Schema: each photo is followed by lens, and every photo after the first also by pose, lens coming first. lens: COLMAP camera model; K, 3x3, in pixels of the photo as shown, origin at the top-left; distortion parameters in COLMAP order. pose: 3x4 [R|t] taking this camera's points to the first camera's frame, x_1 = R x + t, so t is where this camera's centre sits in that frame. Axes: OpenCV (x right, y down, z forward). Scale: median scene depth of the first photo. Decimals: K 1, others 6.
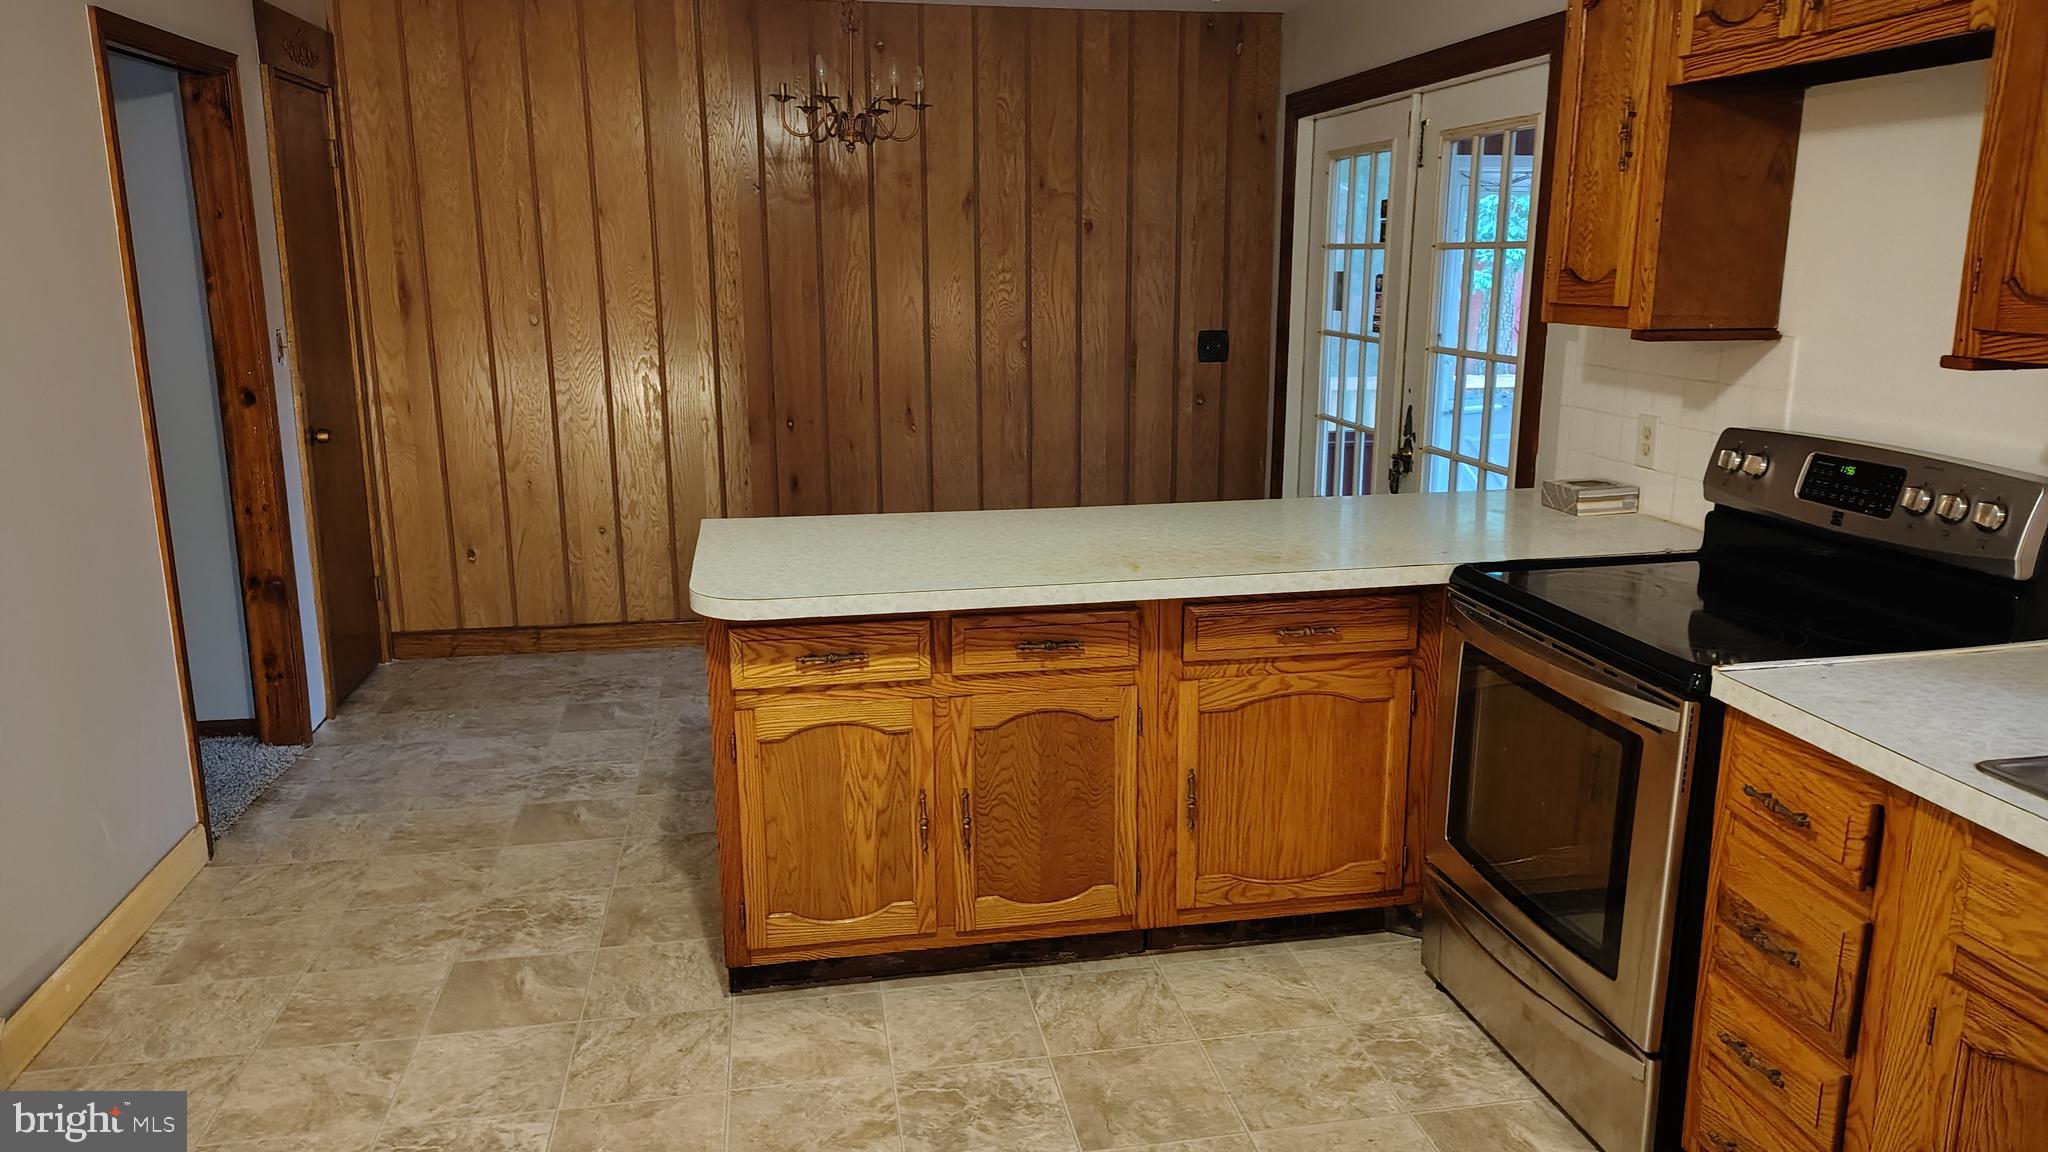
lens RADIAL K [[1415.8, 0, 1034.0], [0, 1415.8, 560.7], [0, 0, 1]] dist [0.050725, -0.048509]
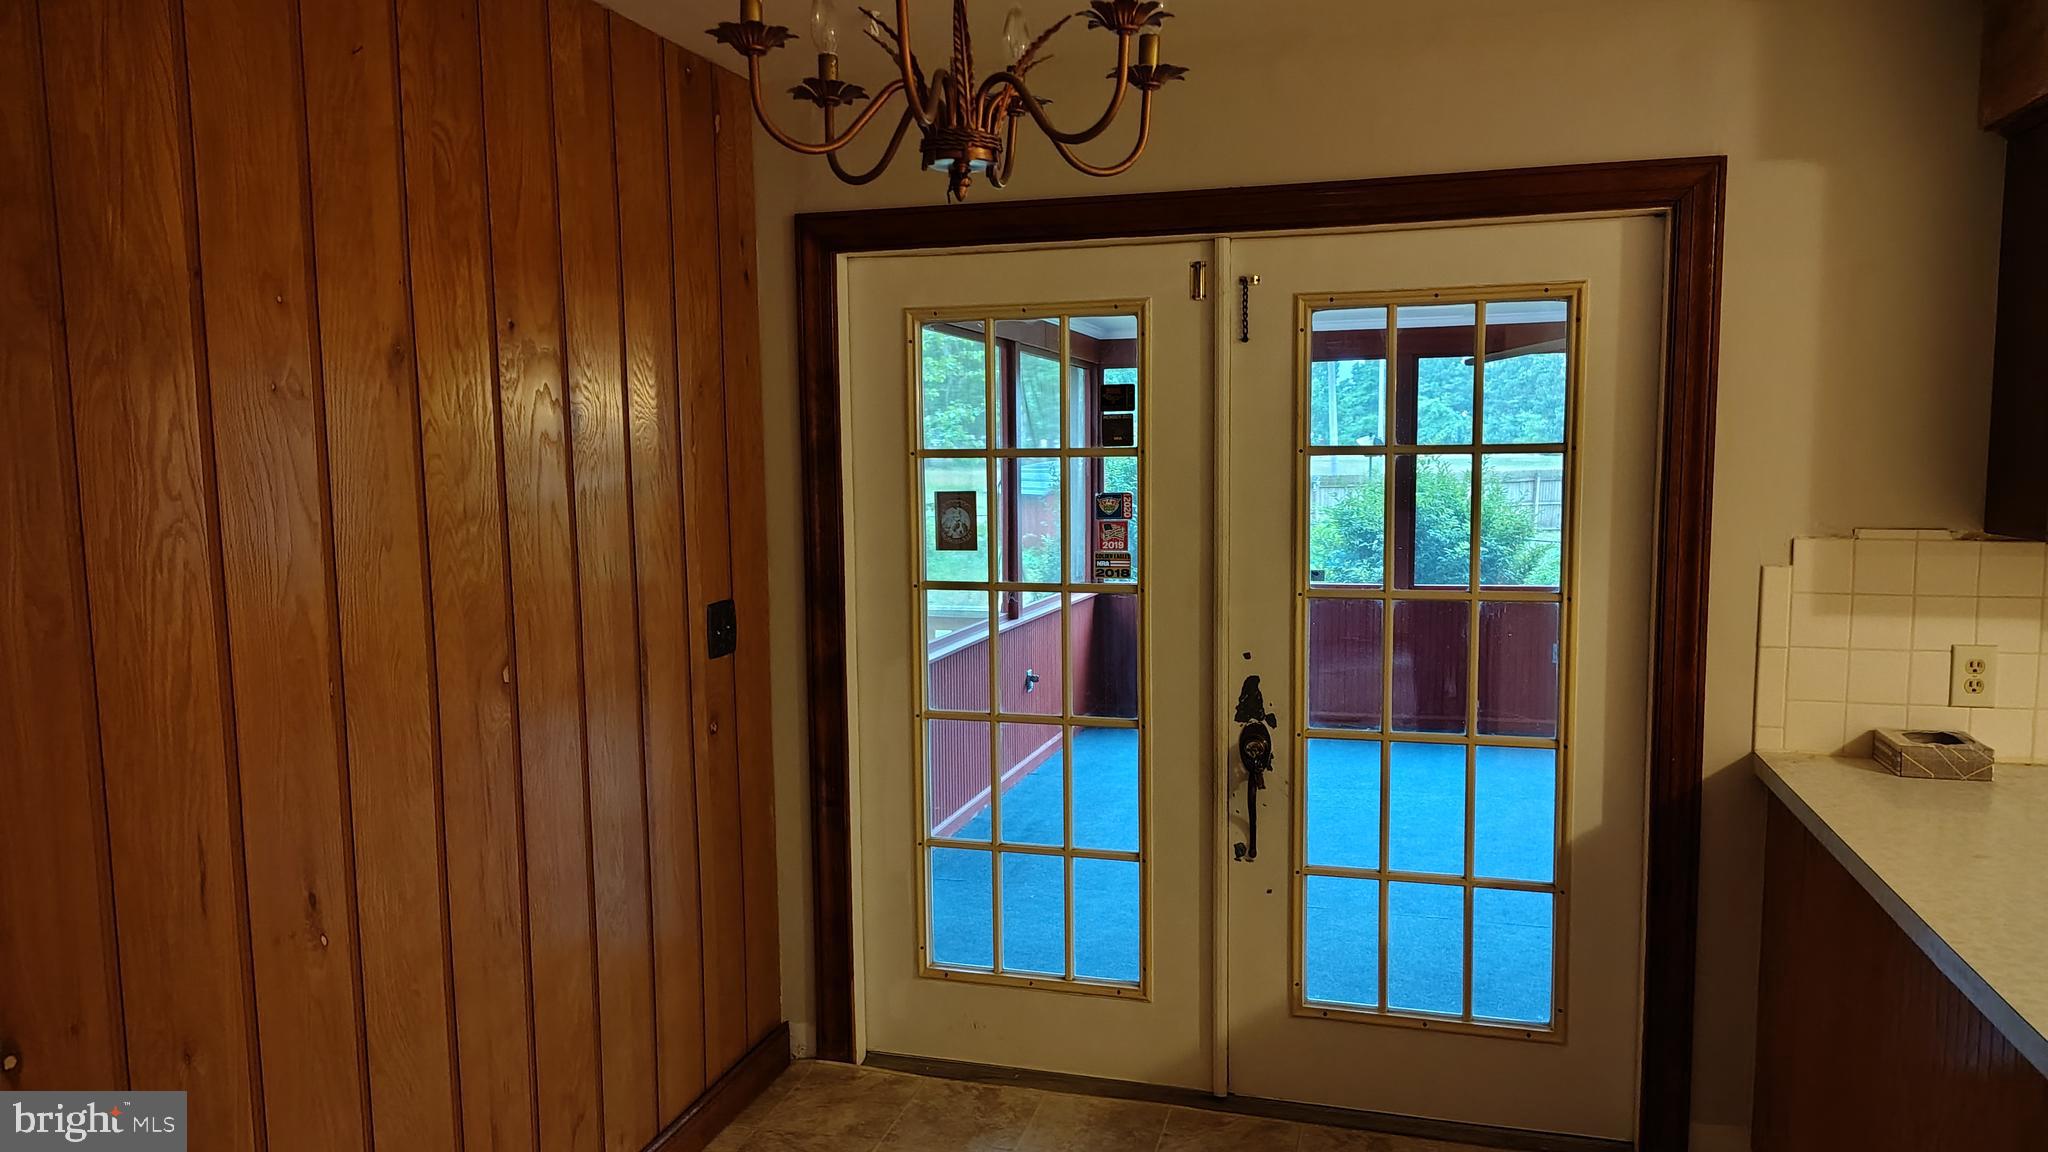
lens RADIAL K [[1415.8, 0, 1030.0], [0, 1415.8, 588.7], [0, 0, 1]] dist [0.050725, -0.048509]
pose [[0.428144, -0.098689, 0.898306, -0.347939], [0.202579, 0.979204, 0.011025, -0.157187], [-0.880713, 0.177258, 0.439232, 0.680504]]
